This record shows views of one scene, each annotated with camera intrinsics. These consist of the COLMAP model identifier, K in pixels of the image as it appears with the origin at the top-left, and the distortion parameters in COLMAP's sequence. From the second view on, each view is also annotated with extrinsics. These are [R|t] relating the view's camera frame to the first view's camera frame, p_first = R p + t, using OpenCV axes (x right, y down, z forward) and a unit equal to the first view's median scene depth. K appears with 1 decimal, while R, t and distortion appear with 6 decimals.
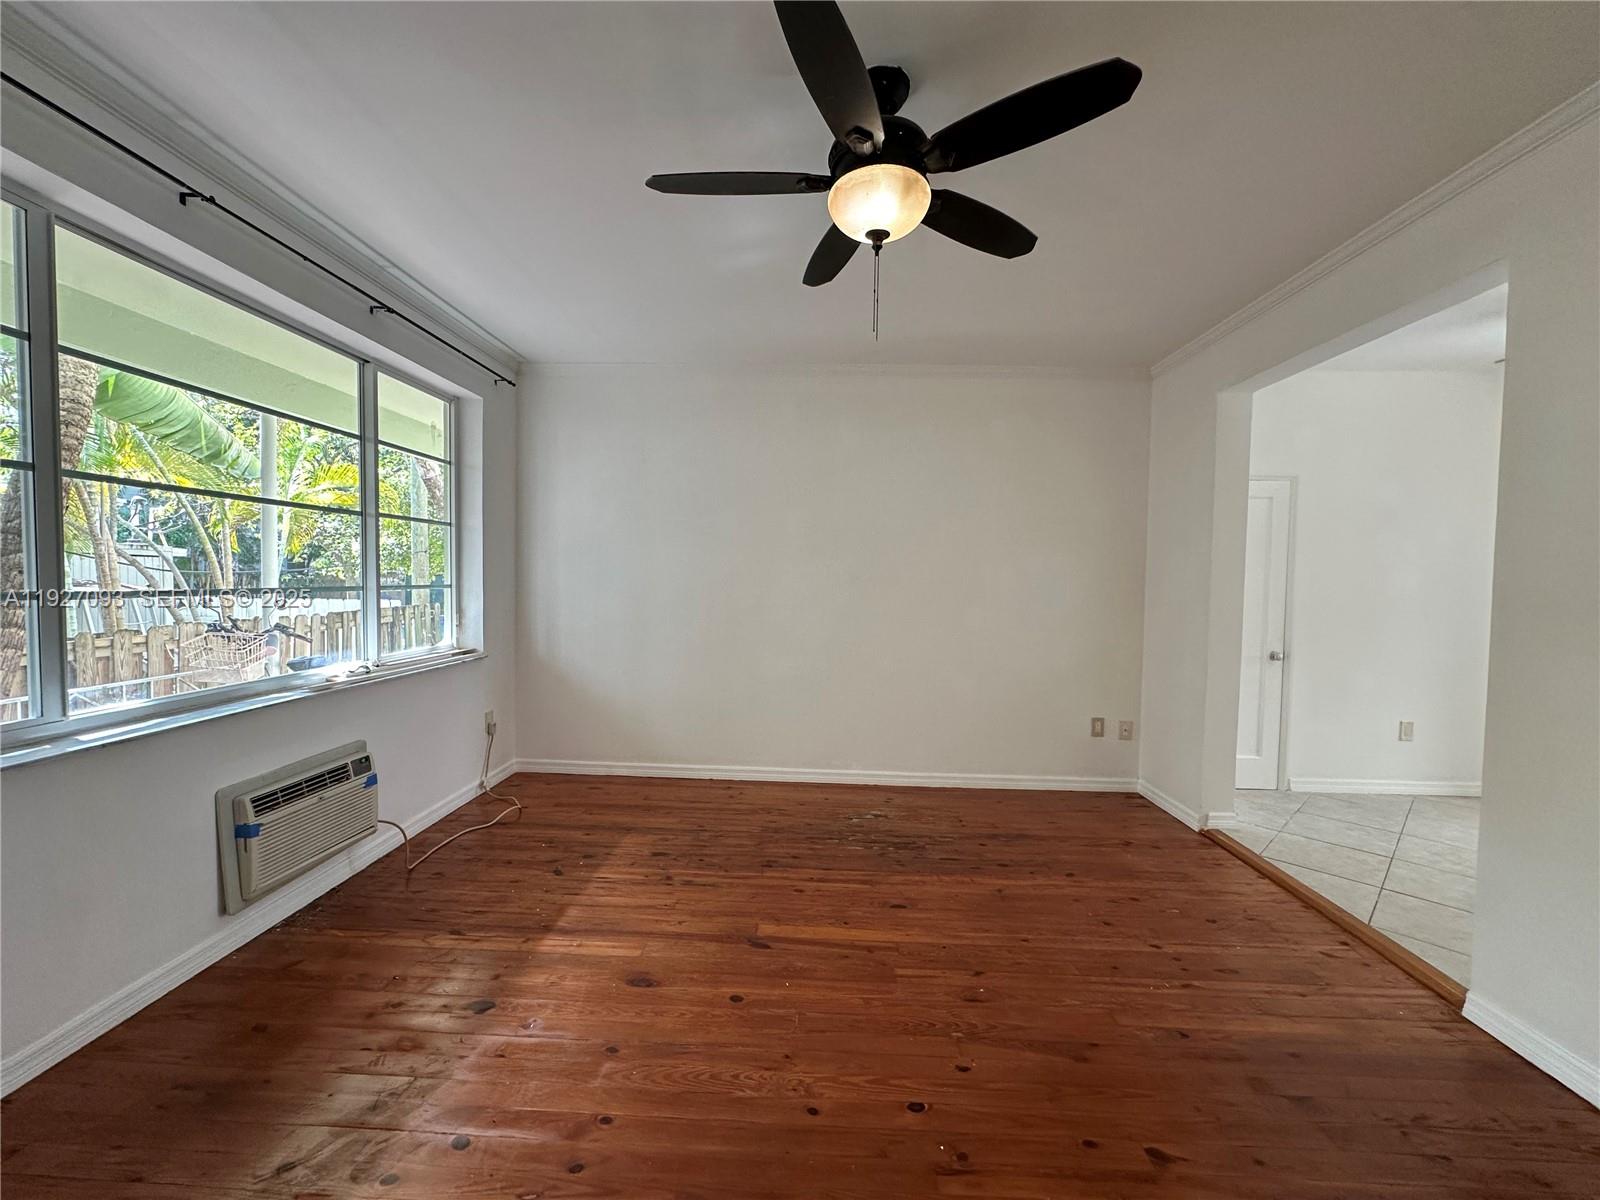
lens RADIAL K [[638.6, 0, 799.7], [0, 638.6, 599.8], [0, 0, 1]] dist [-0.007113, 0.000405]
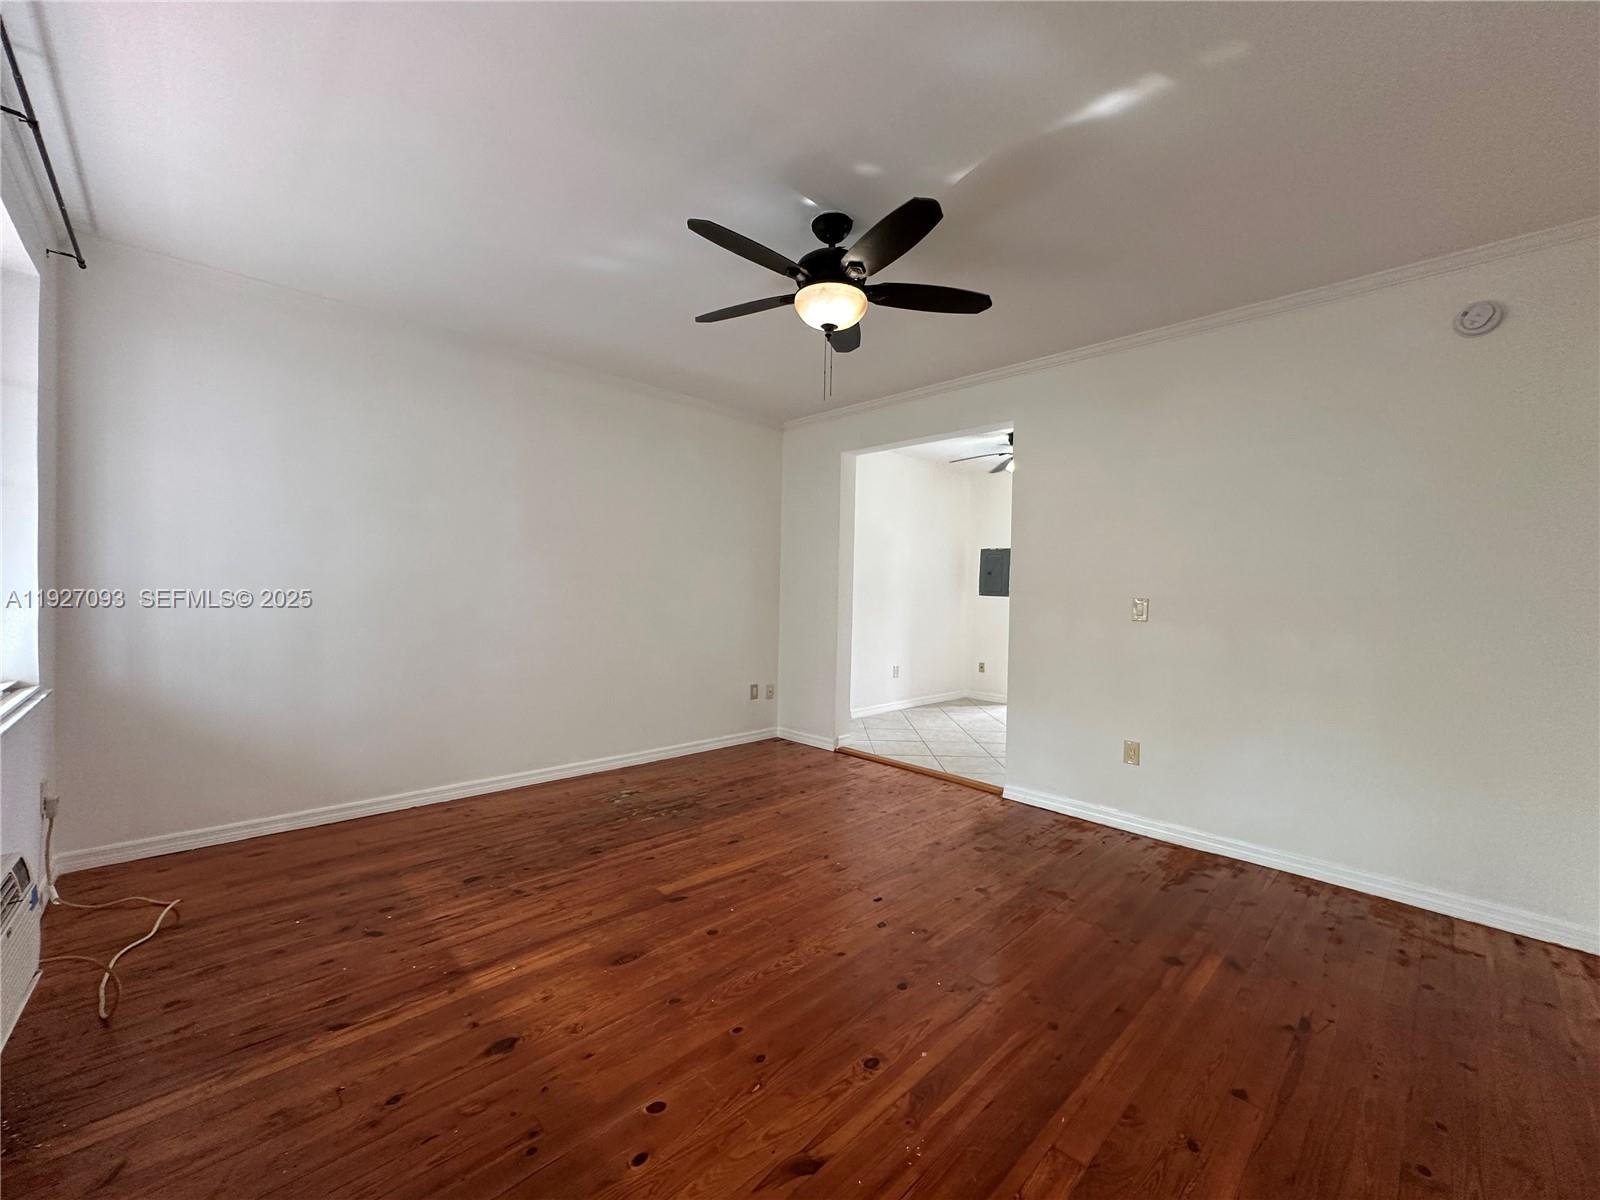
lens RADIAL K [[638.6, 0, 802.6], [0, 638.6, 598.4], [0, 0, 1]] dist [-0.007113, 0.000405]
pose [[0.689527, -0.014771, 0.724109, -0.504010], [0.015953, 0.999859, 0.005205, 0.007014], [-0.724084, 0.007963, 0.689666, 0.043235]]
